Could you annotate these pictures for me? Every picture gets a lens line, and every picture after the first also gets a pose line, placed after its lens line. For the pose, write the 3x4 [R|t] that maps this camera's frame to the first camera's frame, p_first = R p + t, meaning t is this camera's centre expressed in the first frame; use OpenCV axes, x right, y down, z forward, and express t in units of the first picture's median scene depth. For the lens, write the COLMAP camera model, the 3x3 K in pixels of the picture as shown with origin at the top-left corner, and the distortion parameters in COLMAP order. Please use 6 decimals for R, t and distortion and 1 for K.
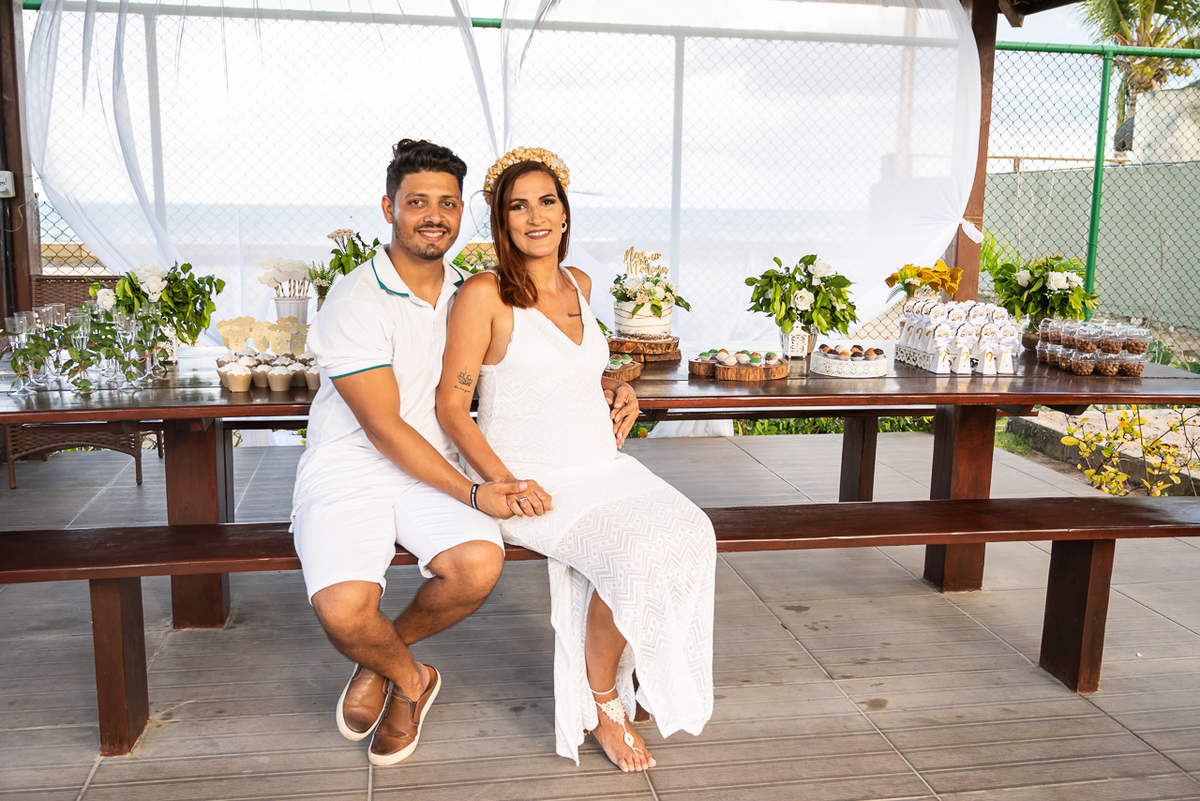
lens RADIAL K [[1103.3, 0, 600.0], [0, 1103.3, 400.5], [0, 0, 1]] dist [-0.009308, 0.002365]
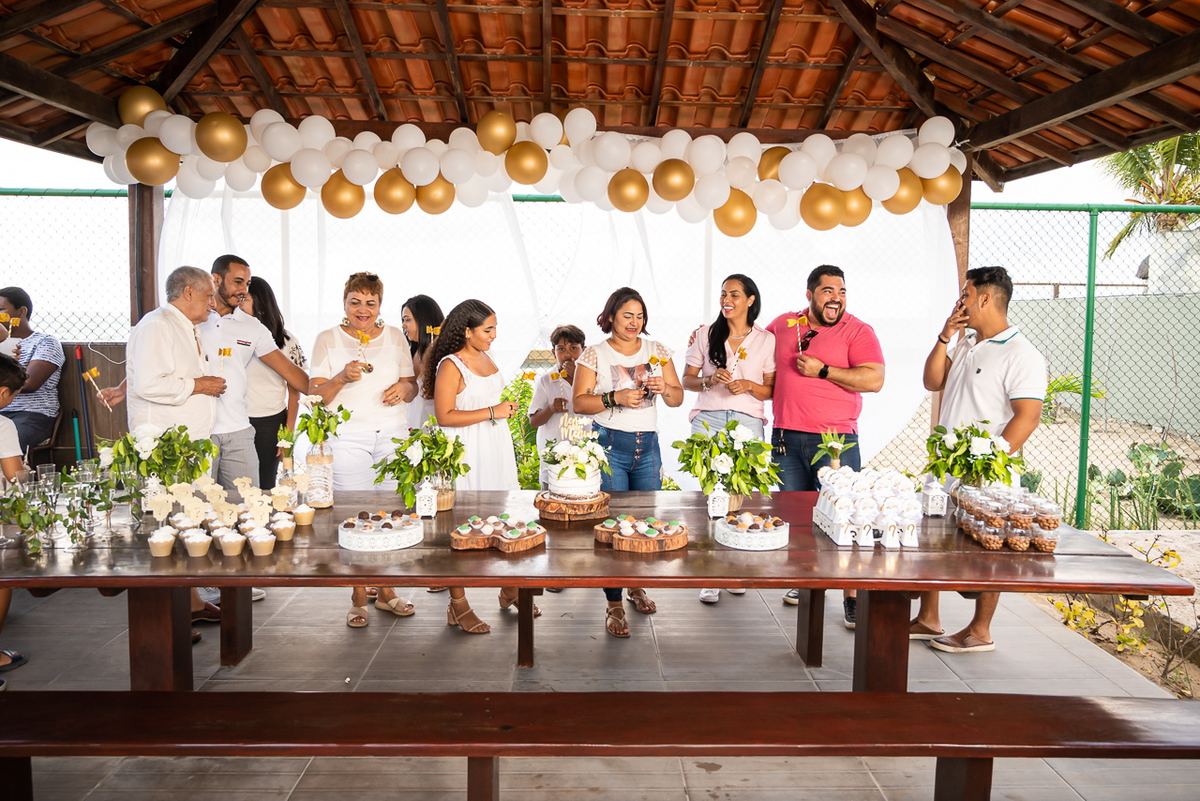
lens RADIAL K [[858.6, 0, 604.6], [0, 858.6, 377.0], [0, 0, 1]] dist [-0.002526, -0.002942]
pose [[0.989688, 0.007620, -0.143037, 0.193049], [-0.022568, 0.994407, -0.103175, -0.088326], [0.141451, 0.105339, 0.984325, 0.156644]]
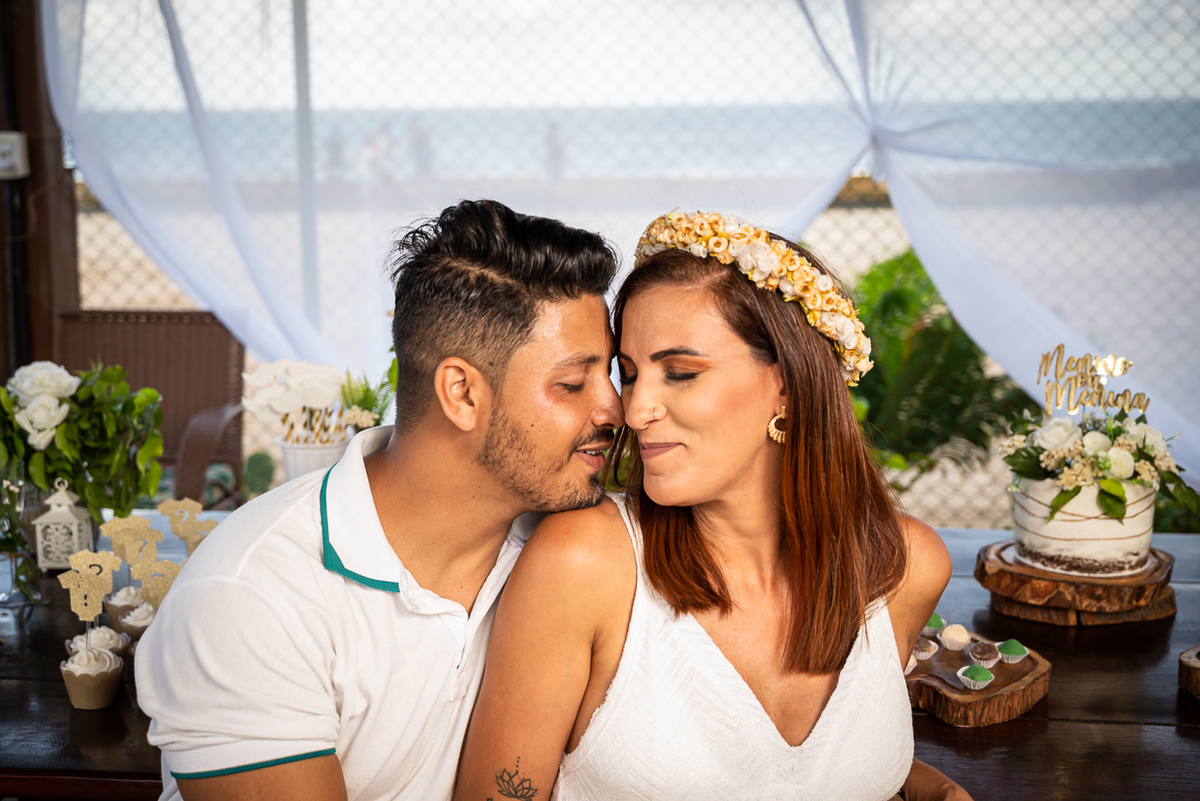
lens RADIAL K [[1710.0, 0, 600.0], [0, 1710.0, 400.5], [0, 0, 1]] dist [-0.014979, -0.023411]
pose [[0.952874, 0.033634, -0.301497, 0.059355], [-0.034604, 0.999399, 0.002125, -0.114183], [0.301388, 0.008408, 0.953465, 0.326466]]
